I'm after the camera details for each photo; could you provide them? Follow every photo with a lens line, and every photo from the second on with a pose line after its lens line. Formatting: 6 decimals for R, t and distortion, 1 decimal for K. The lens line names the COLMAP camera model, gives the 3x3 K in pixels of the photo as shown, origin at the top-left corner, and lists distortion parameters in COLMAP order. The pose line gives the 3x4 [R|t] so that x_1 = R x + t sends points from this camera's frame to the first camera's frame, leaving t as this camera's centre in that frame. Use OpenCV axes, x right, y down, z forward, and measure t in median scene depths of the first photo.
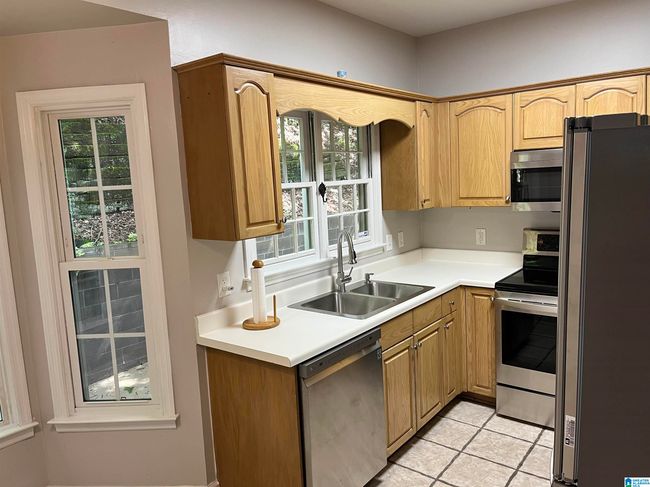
lens RADIAL K [[491.4, 0, 326.5], [0, 491.4, 241.4], [0, 0, 1]] dist [0.048580, -0.043783]
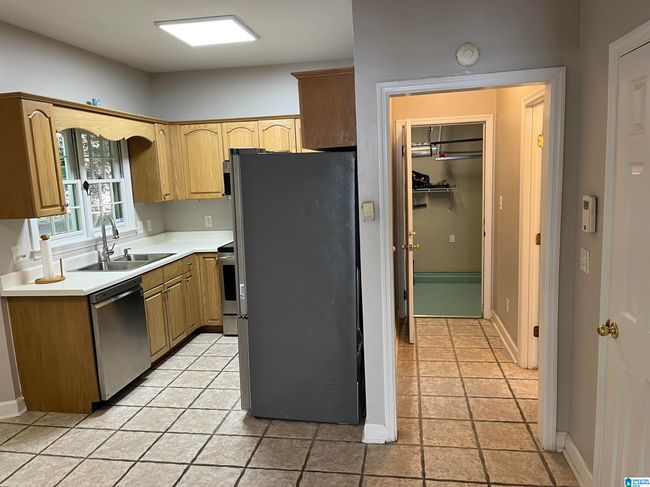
lens RADIAL K [[491.4, 0, 322.2], [0, 491.4, 242.8], [0, 0, 1]] dist [0.048580, -0.043783]
pose [[0.875847, -0.056560, 0.479263, -0.100954], [0.061254, 0.998105, 0.005851, 0.079925], [-0.478686, 0.024232, 0.877652, -0.483041]]
